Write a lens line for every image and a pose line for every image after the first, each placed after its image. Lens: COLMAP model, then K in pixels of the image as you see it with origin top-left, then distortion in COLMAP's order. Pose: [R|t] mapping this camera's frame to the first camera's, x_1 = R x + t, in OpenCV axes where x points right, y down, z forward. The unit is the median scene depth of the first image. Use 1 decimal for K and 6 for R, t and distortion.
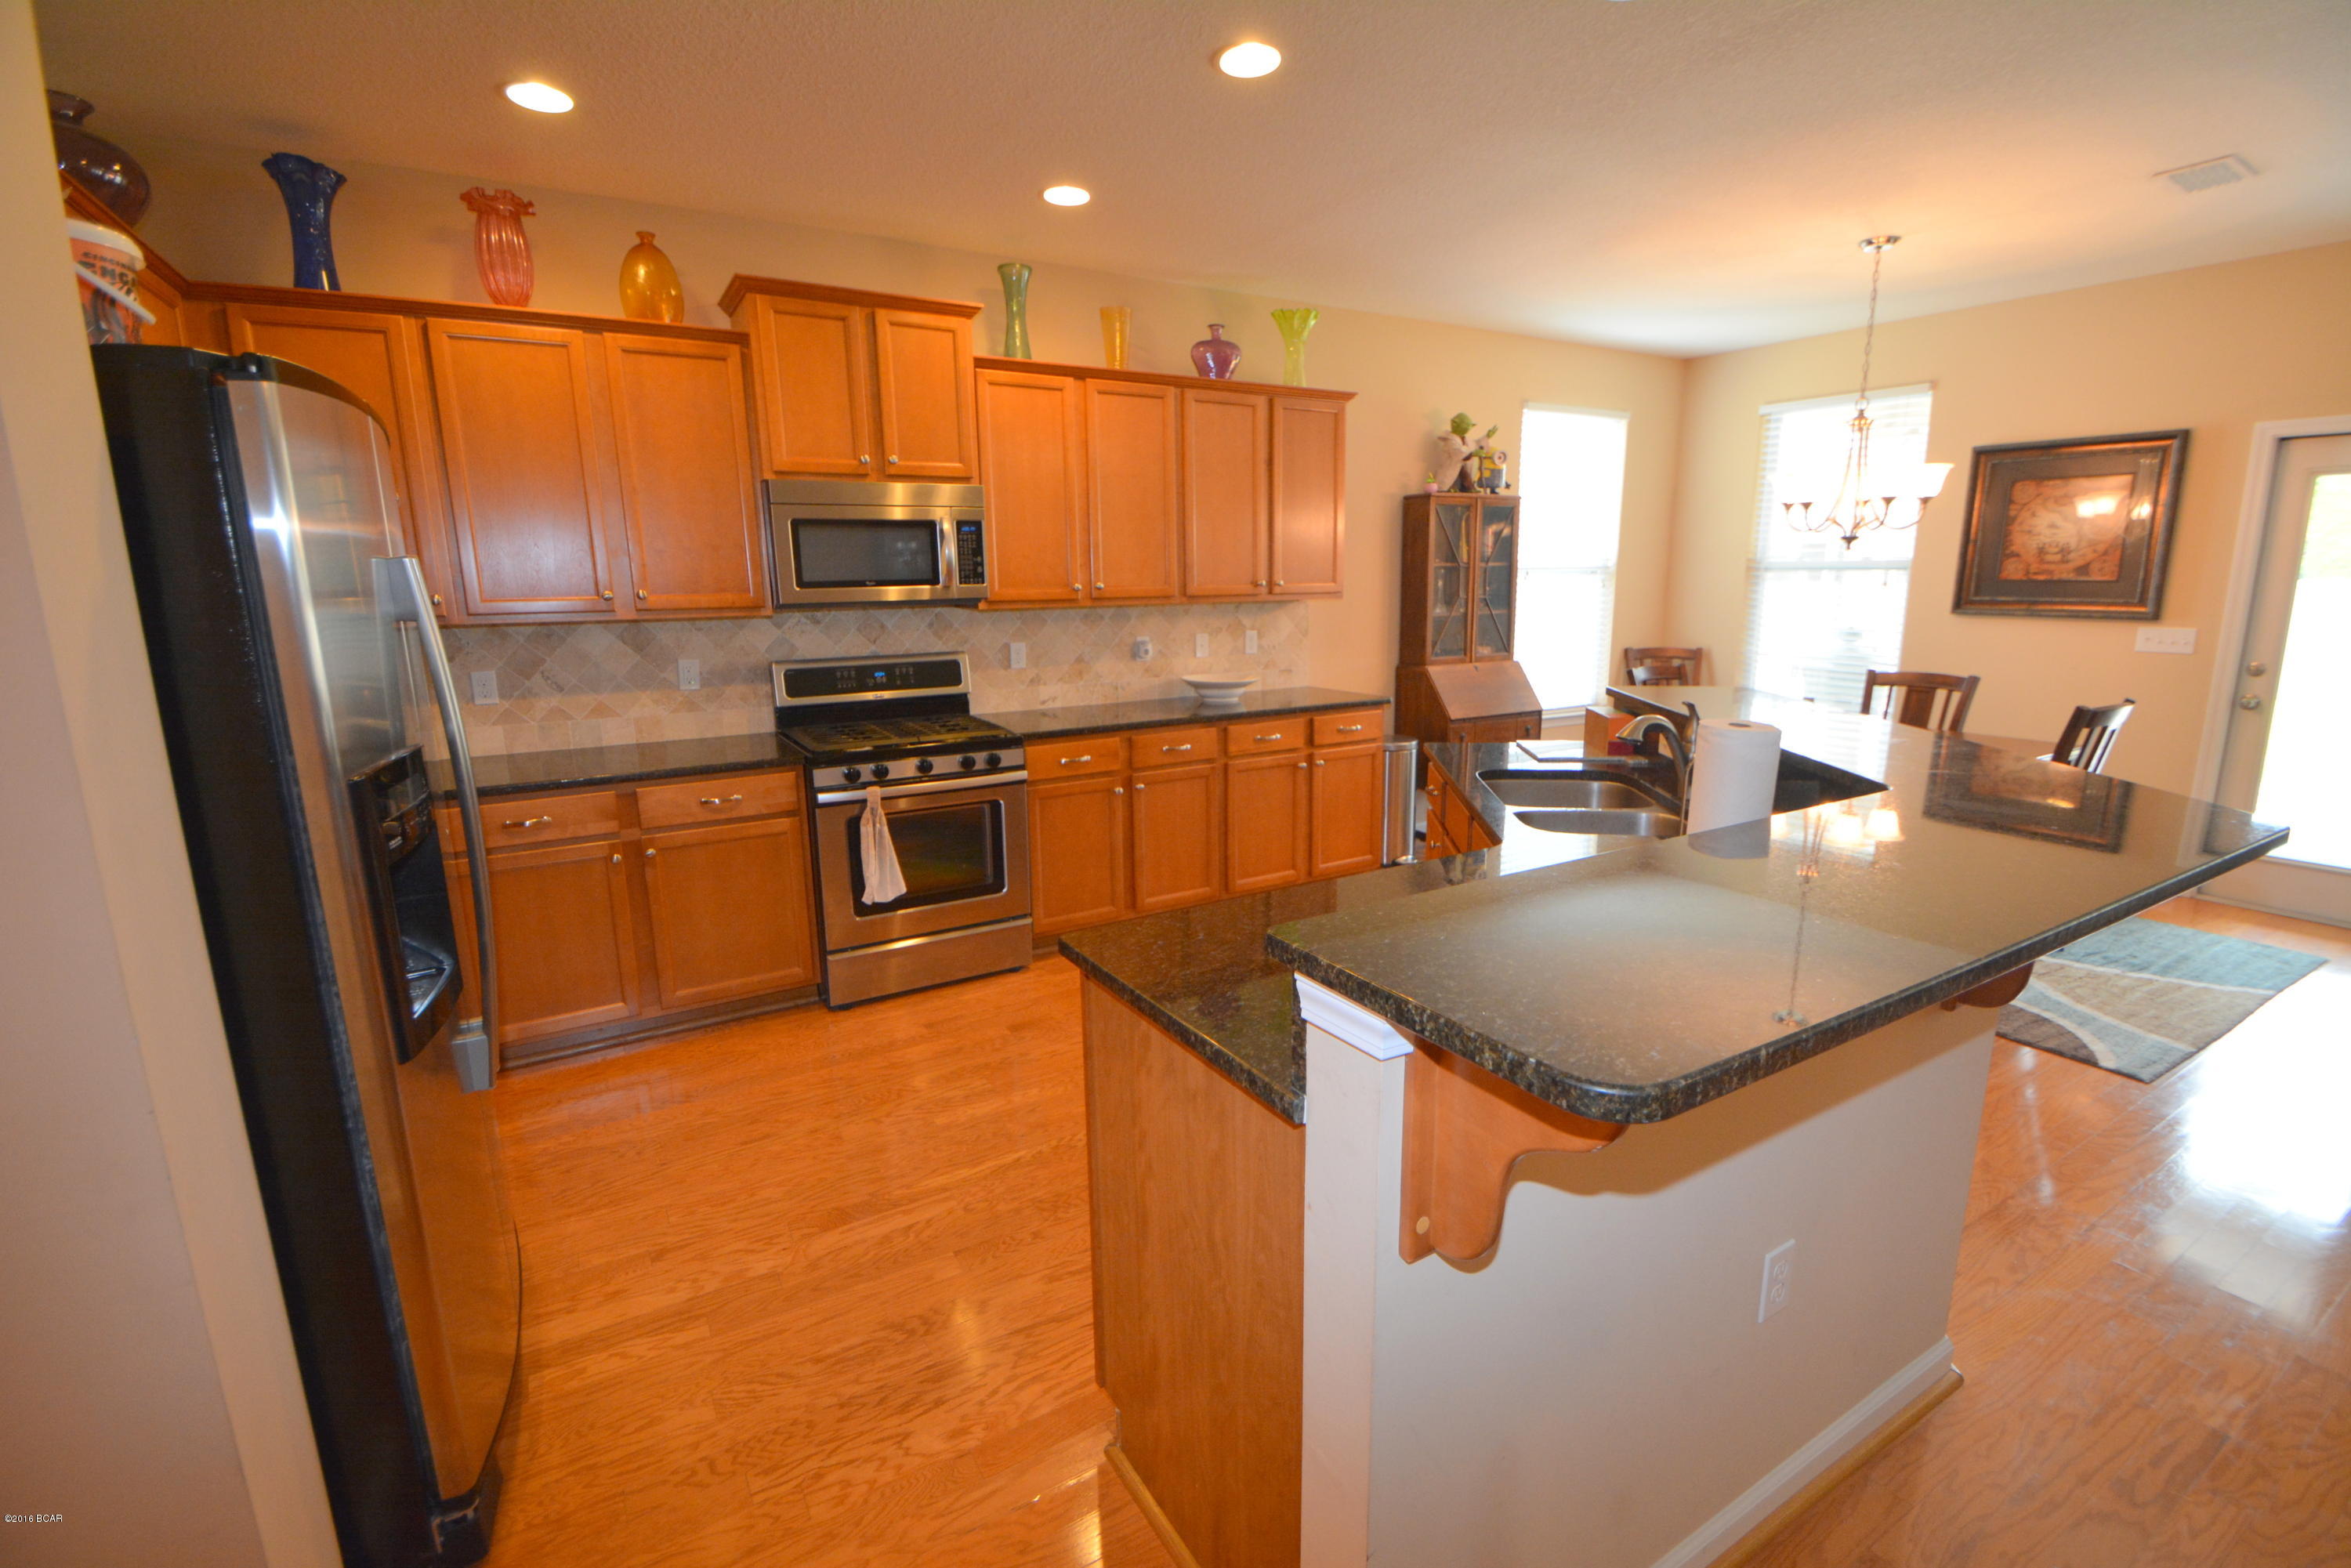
lens RADIAL K [[1035.0, 0, 1183.1], [0, 1035.0, 779.5], [0, 0, 1]] dist [0.017598, -0.020080]
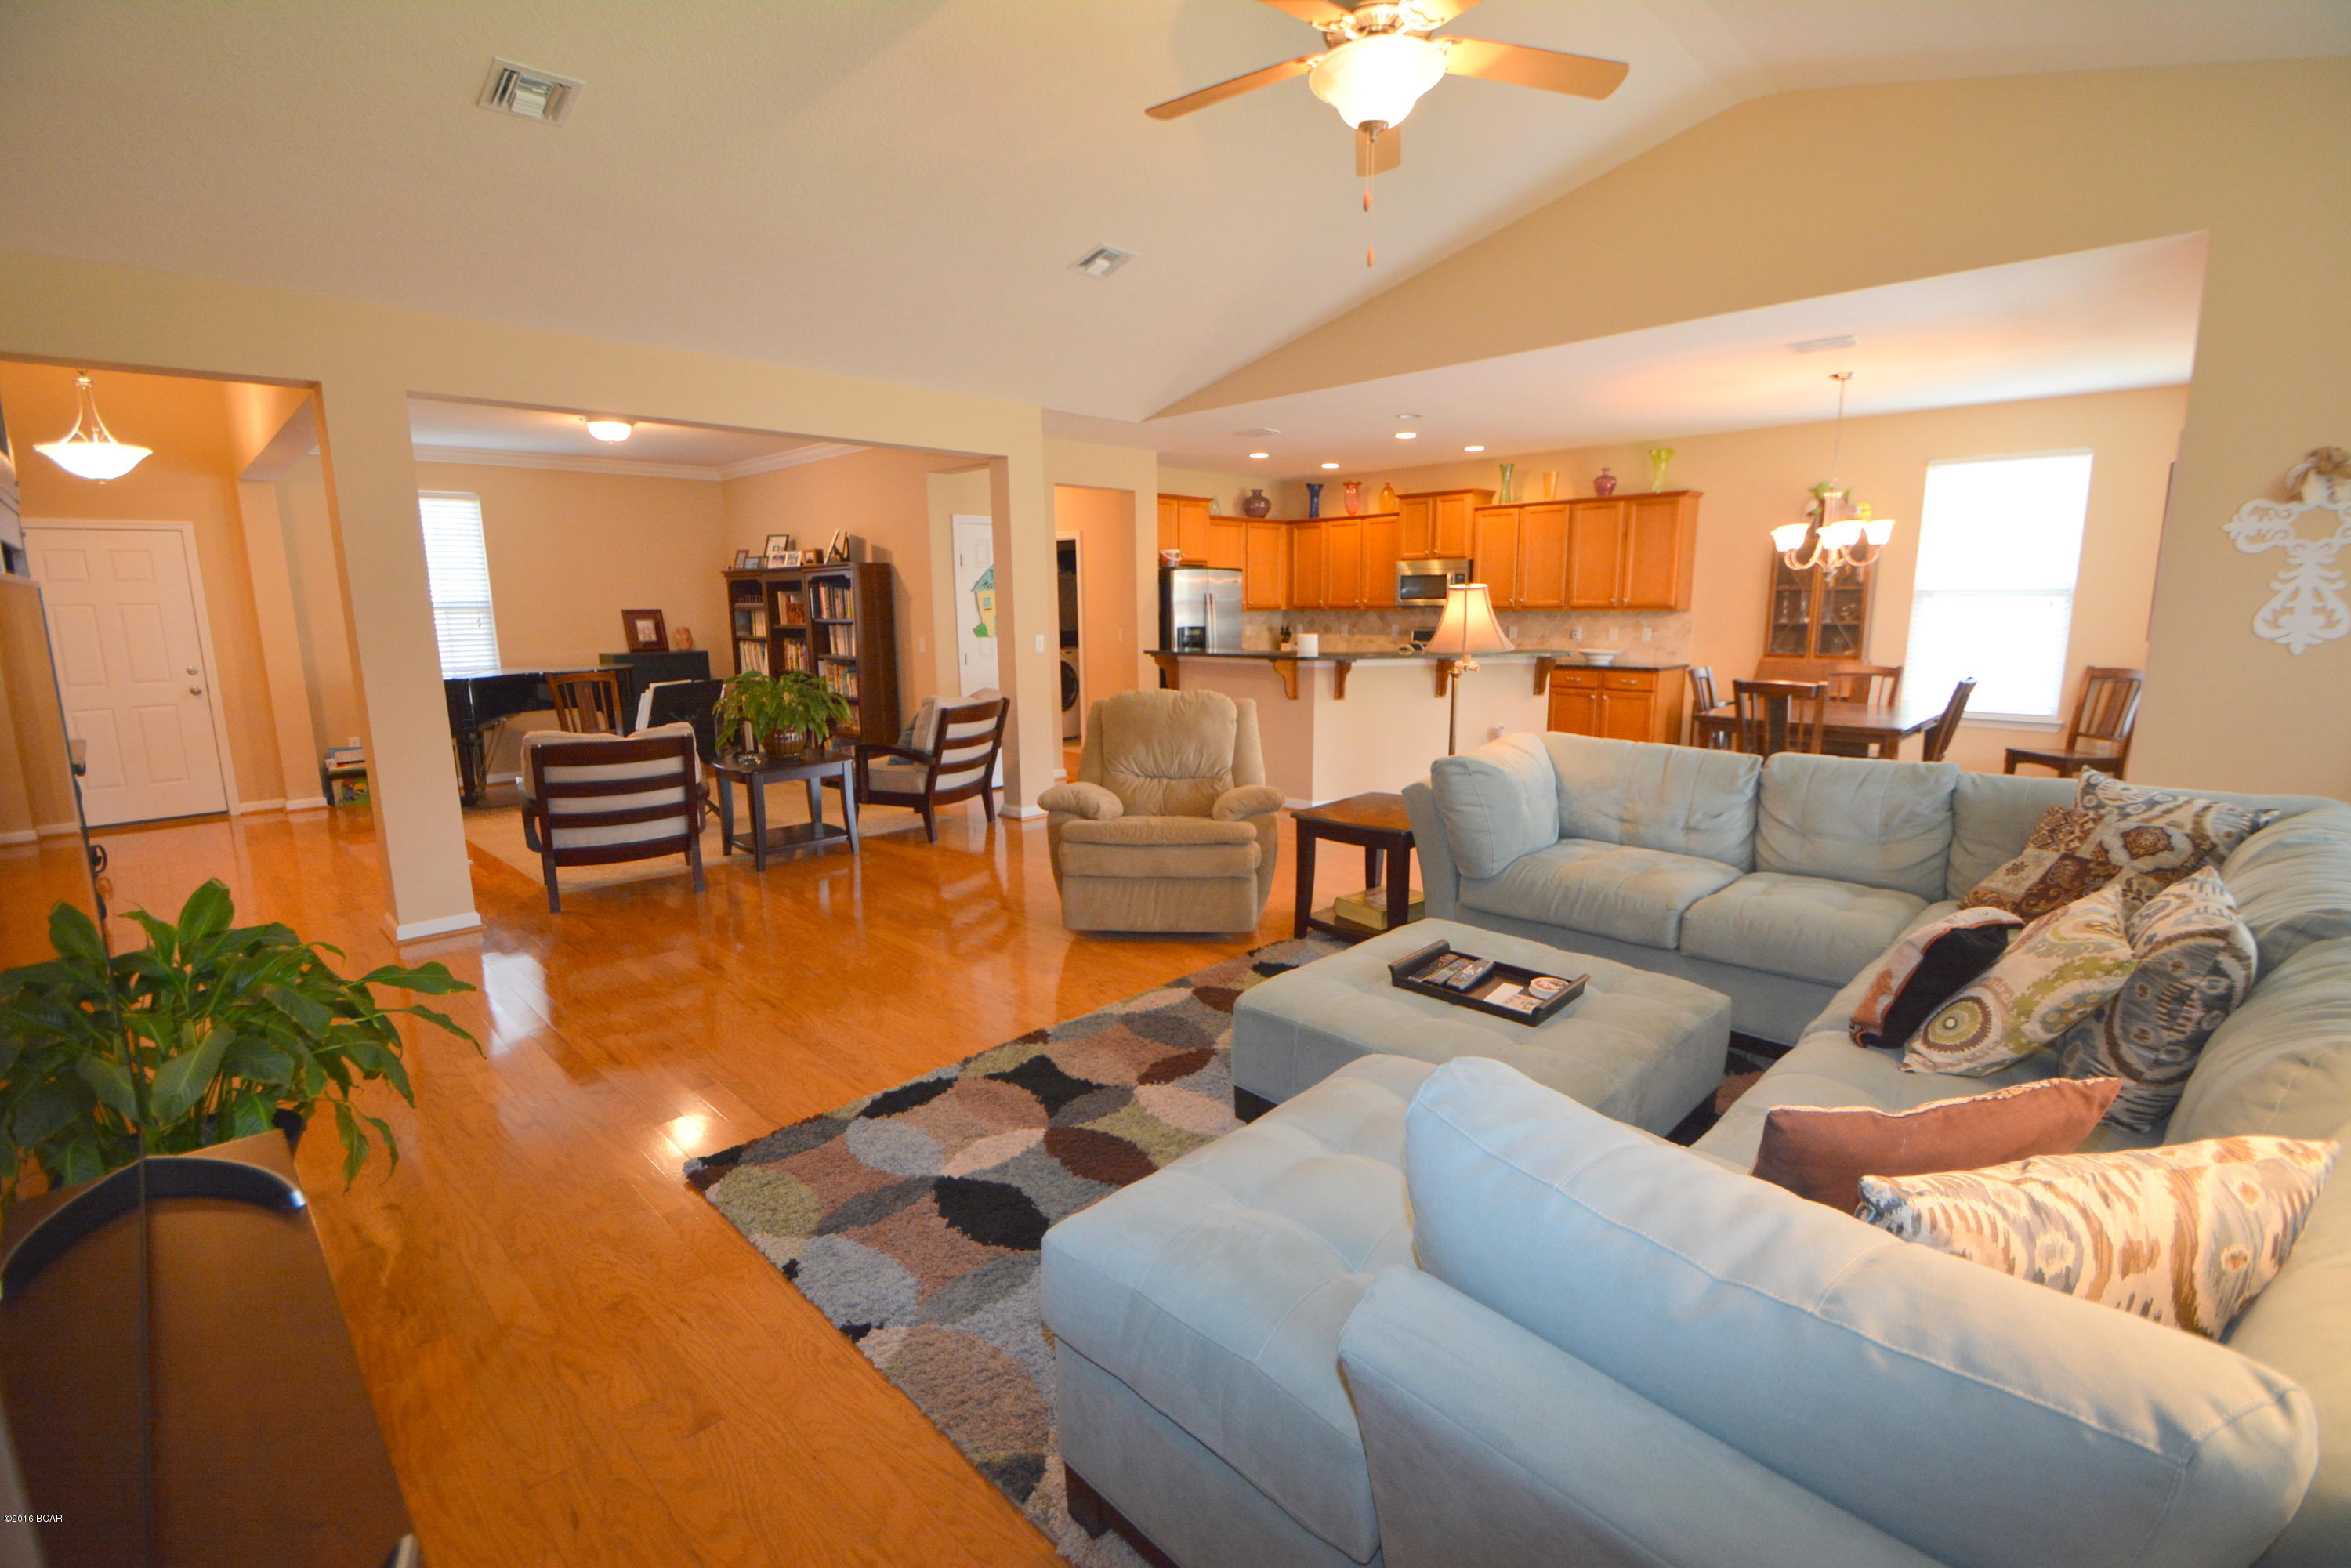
lens RADIAL K [[1035.0, 0, 1183.1], [0, 1035.0, 779.5], [0, 0, 1]] dist [0.017598, -0.020080]
pose [[0.248529, 0.172903, -0.953068, 1.713872], [-0.187653, 0.973893, 0.127747, 0.030267], [0.950273, 0.147097, 0.274487, -0.196001]]
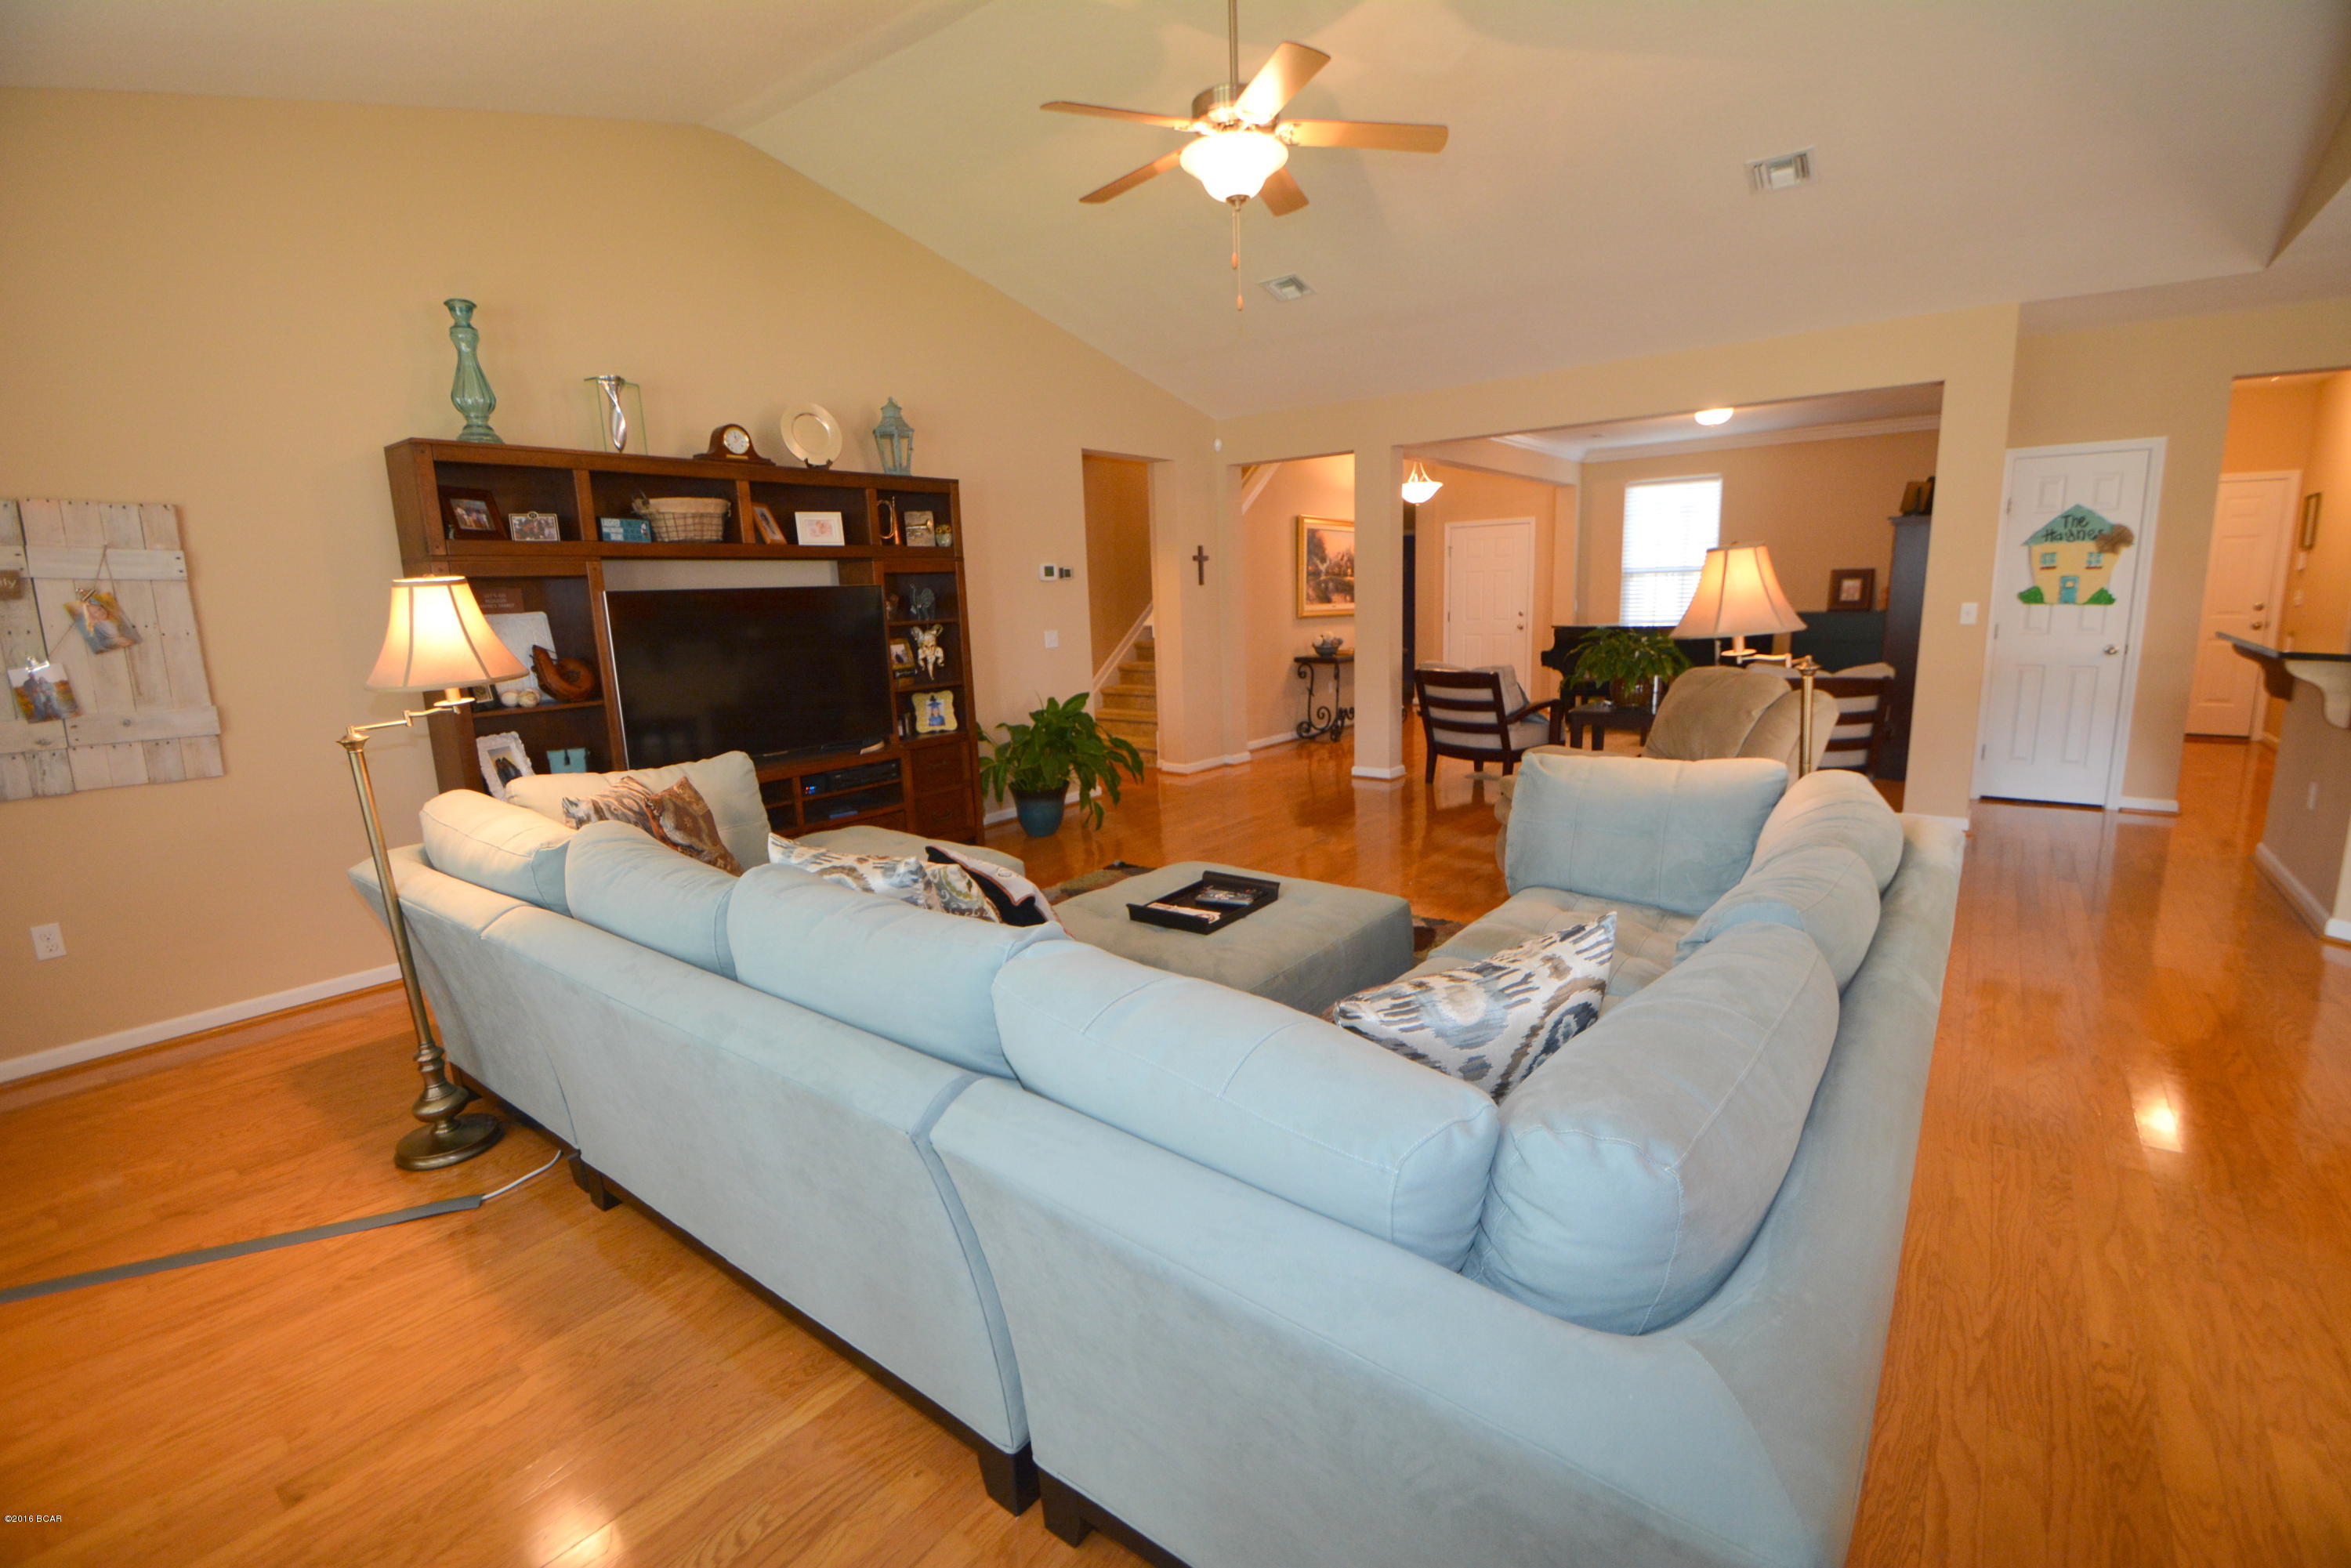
lens RADIAL K [[1035.0, 0, 1183.1], [0, 1035.0, 779.5], [0, 0, 1]] dist [0.017598, -0.020080]
pose [[-0.930615, 0.103083, -0.351183, 1.465511], [-0.035753, 0.929324, 0.367530, -0.158945], [0.364249, 0.354585, -0.861158, 0.752797]]
